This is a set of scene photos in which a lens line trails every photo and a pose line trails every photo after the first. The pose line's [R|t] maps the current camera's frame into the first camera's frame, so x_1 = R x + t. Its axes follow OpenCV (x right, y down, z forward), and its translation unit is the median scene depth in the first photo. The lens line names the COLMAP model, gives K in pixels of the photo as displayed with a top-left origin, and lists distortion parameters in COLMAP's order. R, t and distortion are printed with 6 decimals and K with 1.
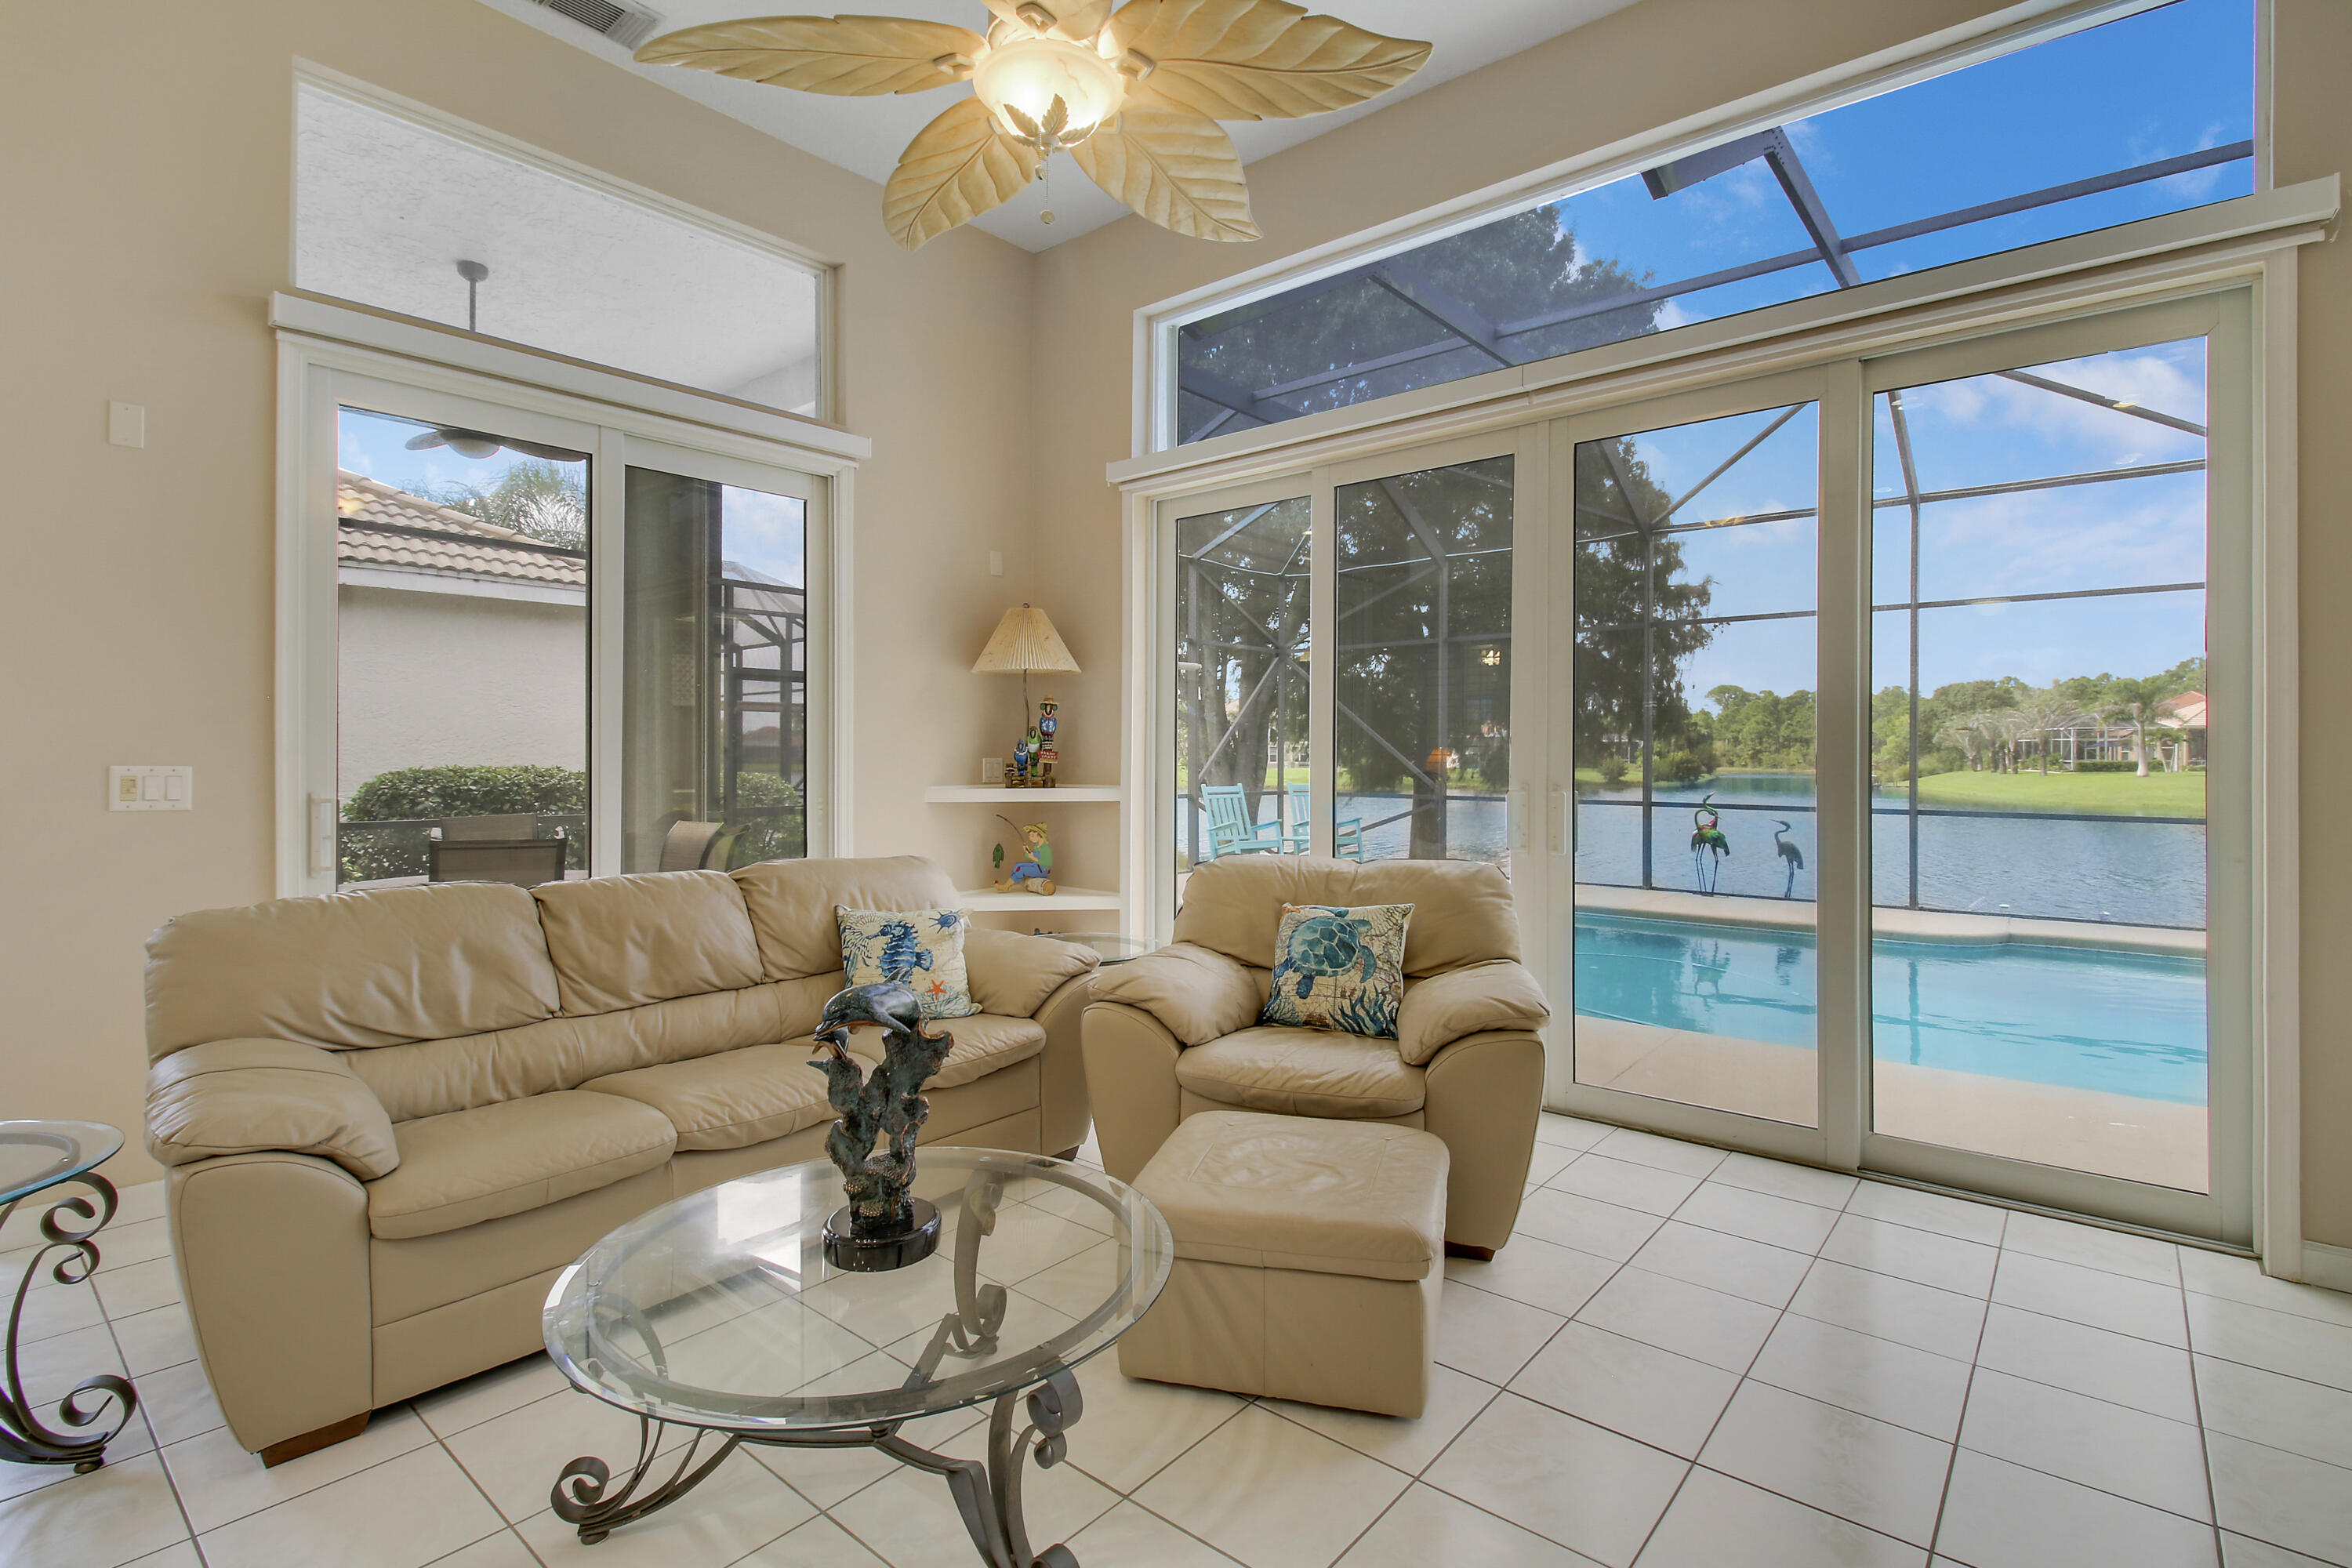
lens RADIAL K [[1094.4, 0, 1180.0], [0, 1094.4, 768.0], [0, 0, 1]] dist [-0.002625, -0.009684]
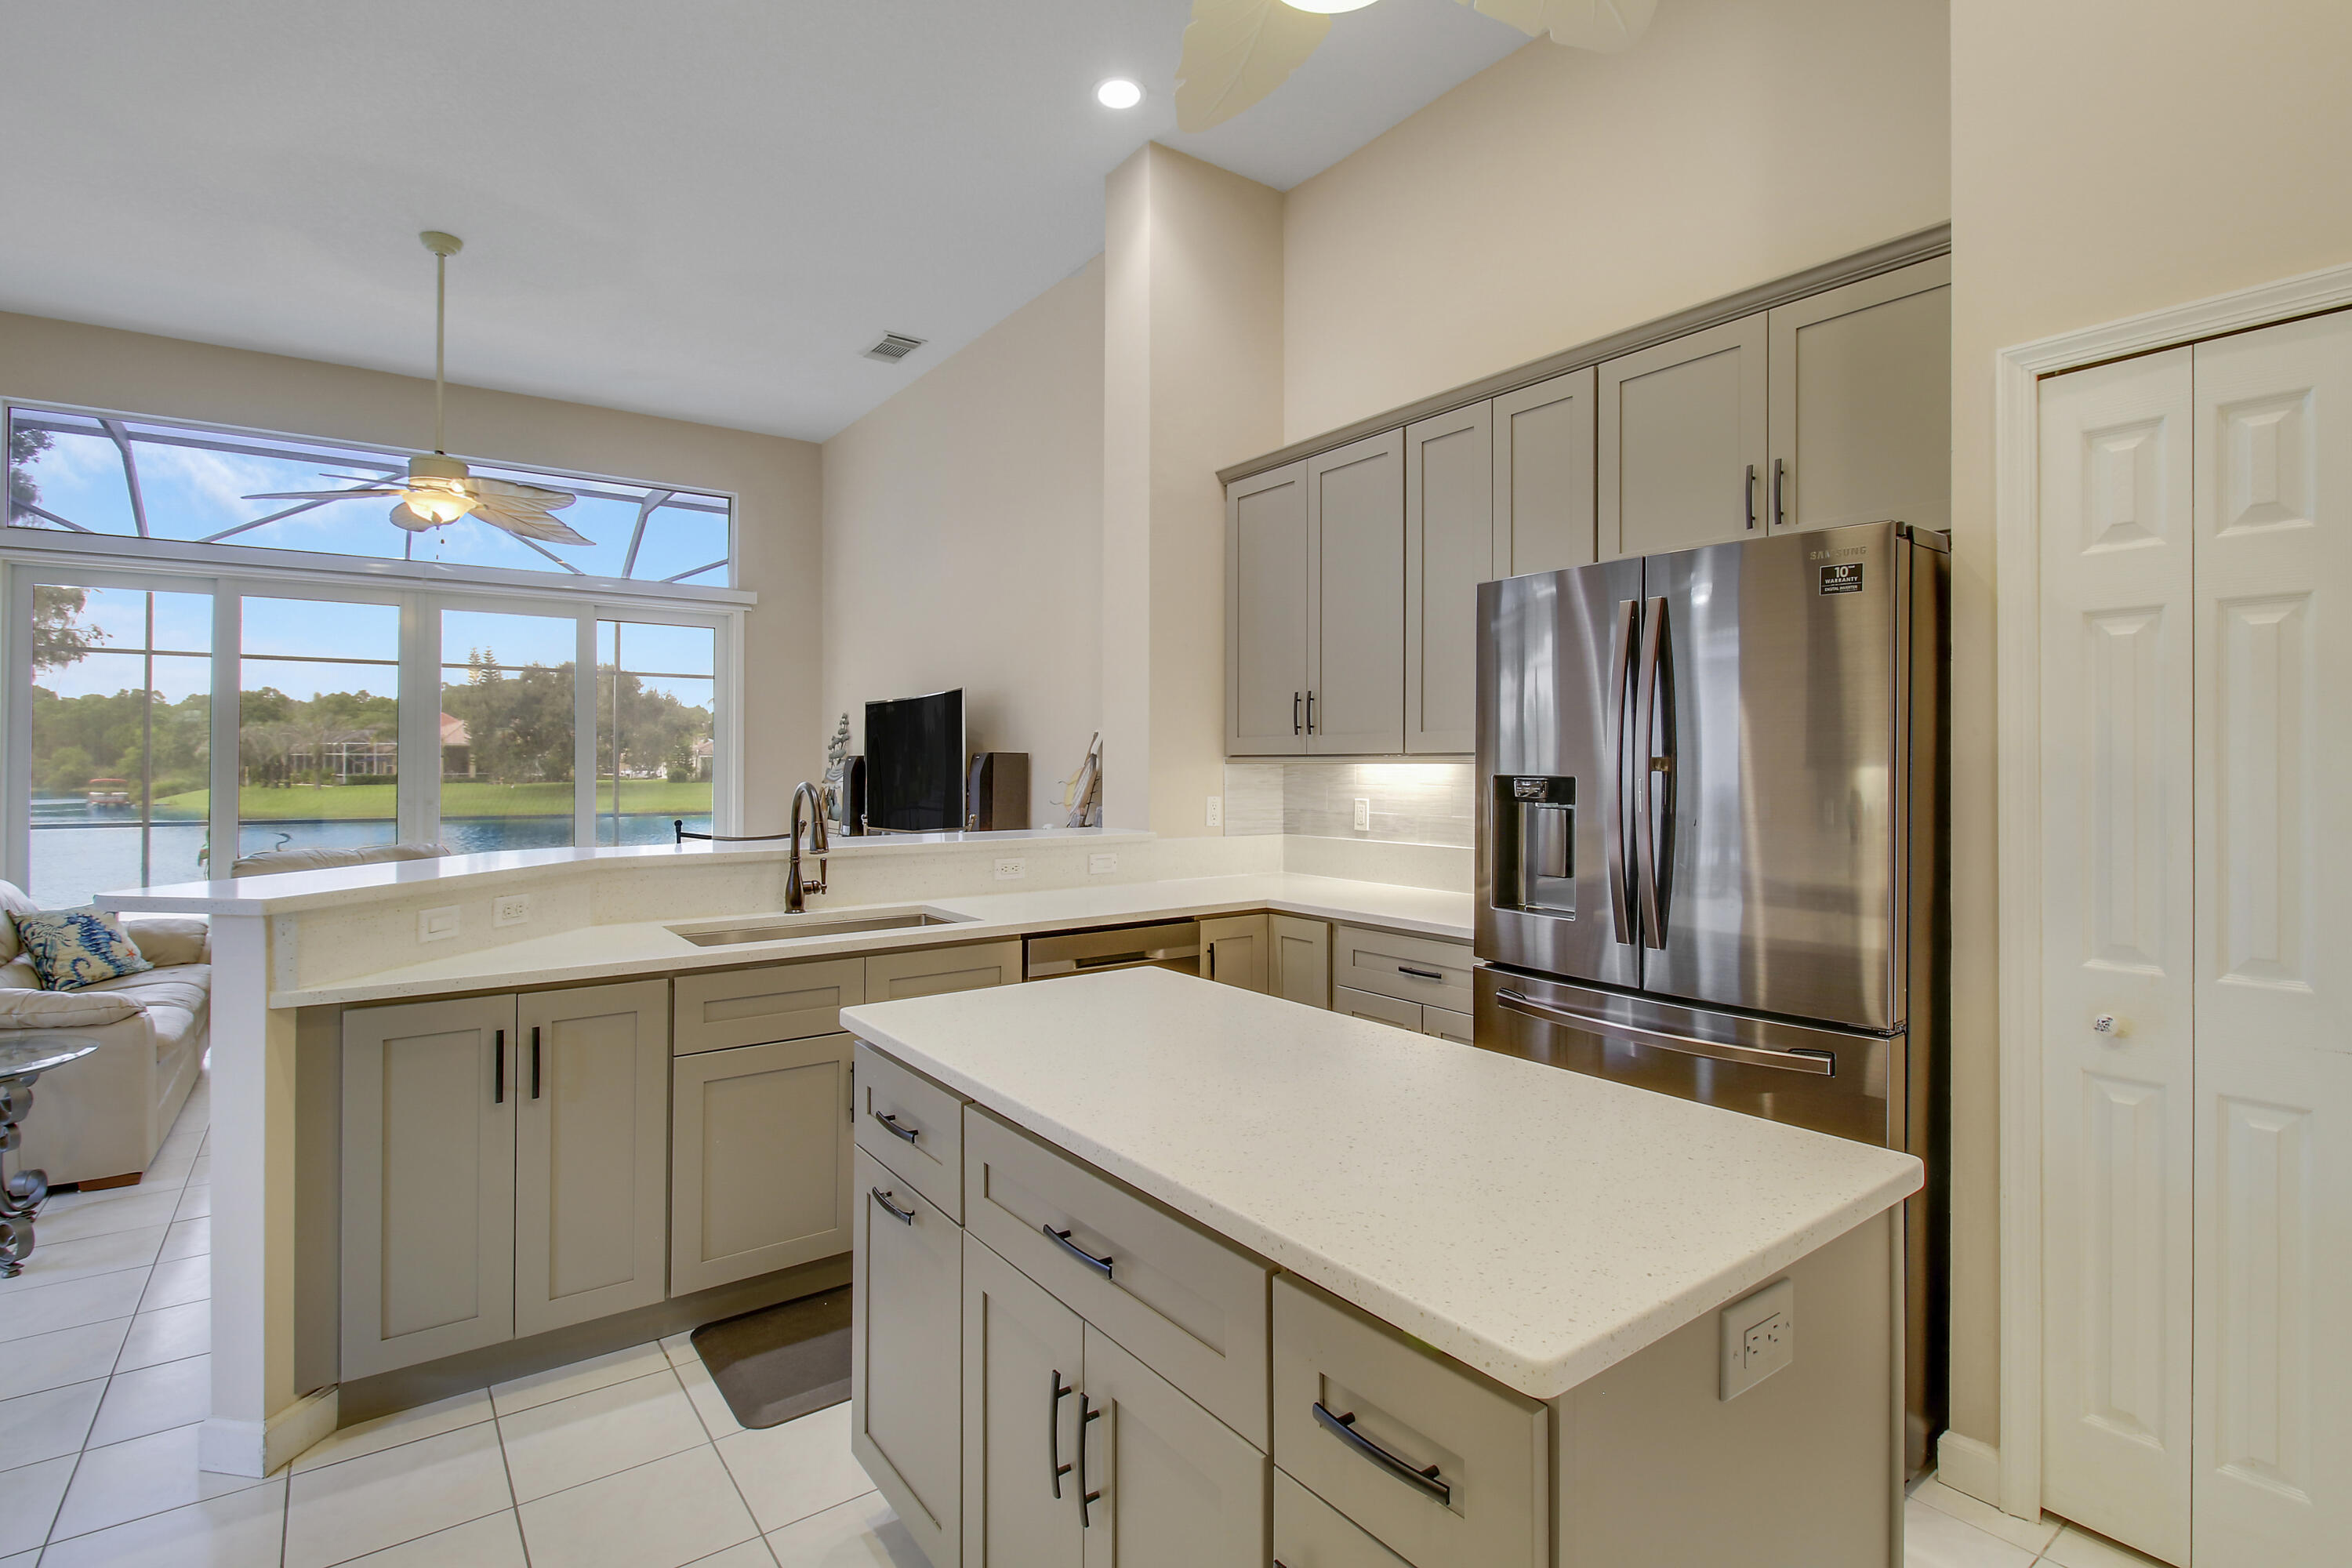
lens RADIAL K [[1094.4, 0, 1175.5], [0, 1094.4, 778.4], [0, 0, 1]] dist [-0.002625, -0.009684]
pose [[0.221440, -0.006472, 0.975152, -0.784949], [0.009166, 0.999948, 0.004555, -0.012923], [-0.975131, 0.007929, 0.221488, -0.394967]]
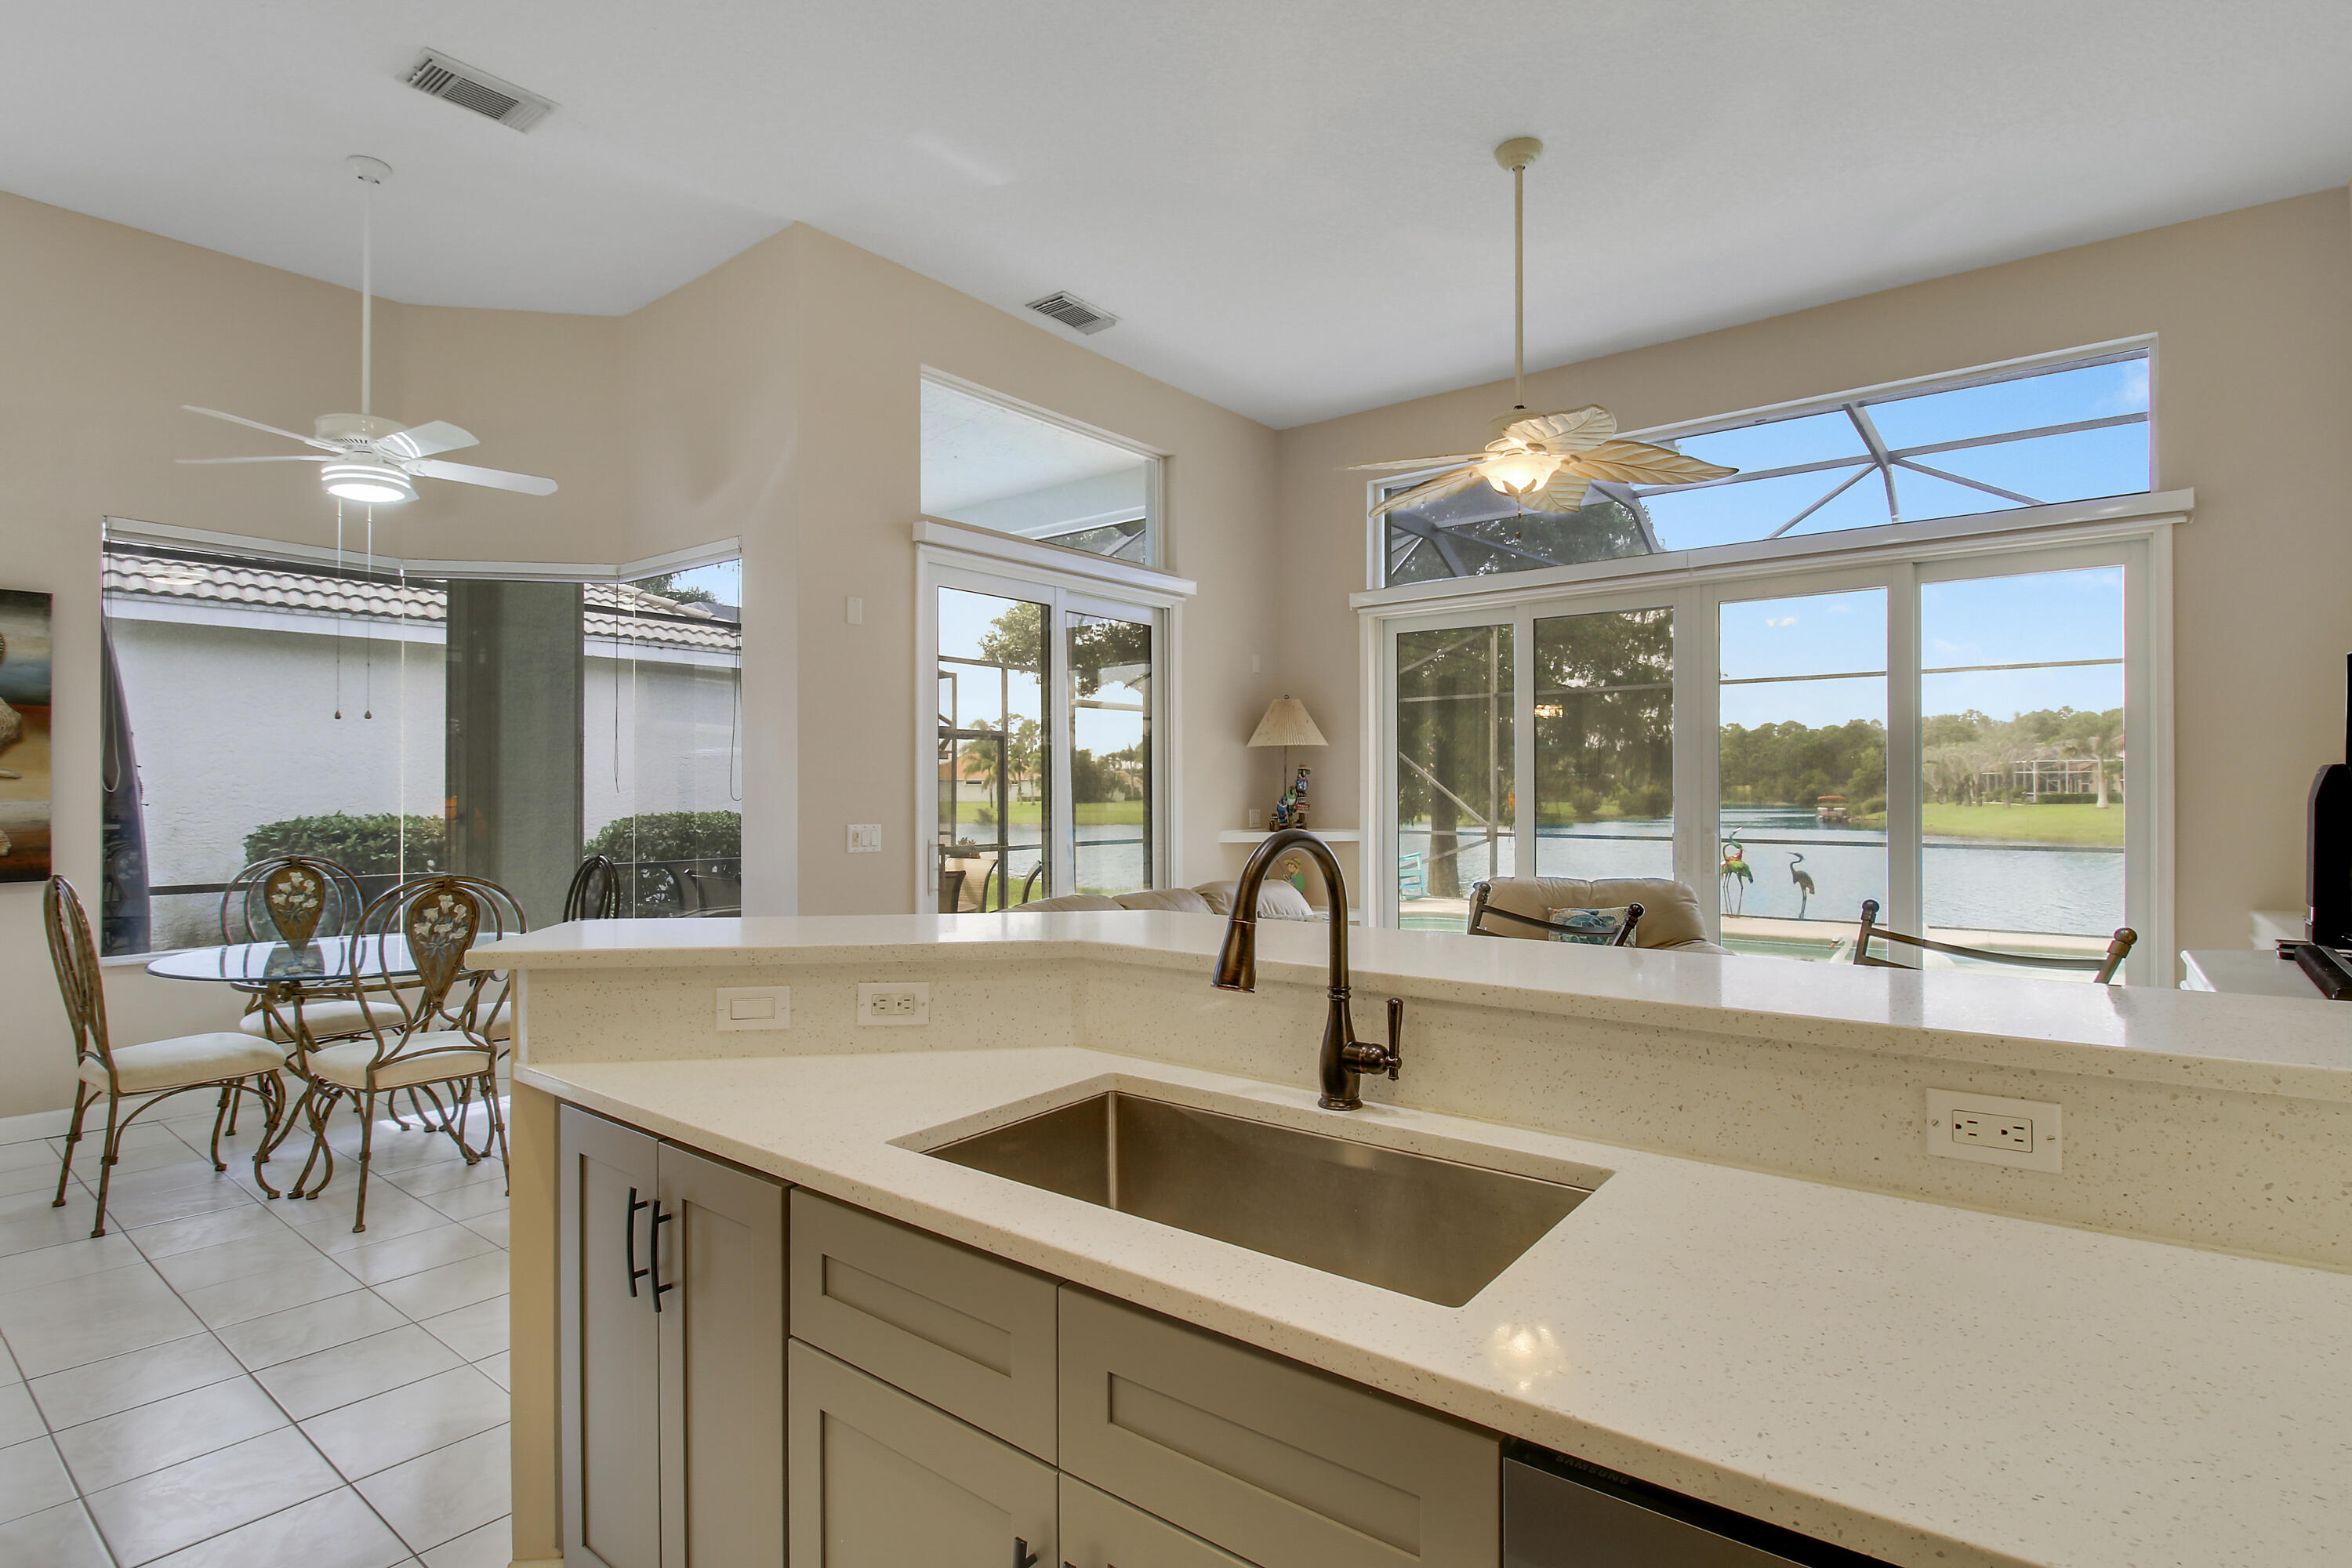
lens RADIAL K [[1094.4, 0, 1182.9], [0, 1094.4, 792.1], [0, 0, 1]] dist [-0.002625, -0.009684]
pose [[0.999717, -0.004699, 0.023335, -0.290234], [0.004948, 0.999931, -0.010620, -0.016341], [-0.023284, 0.010733, 0.999671, -0.341529]]
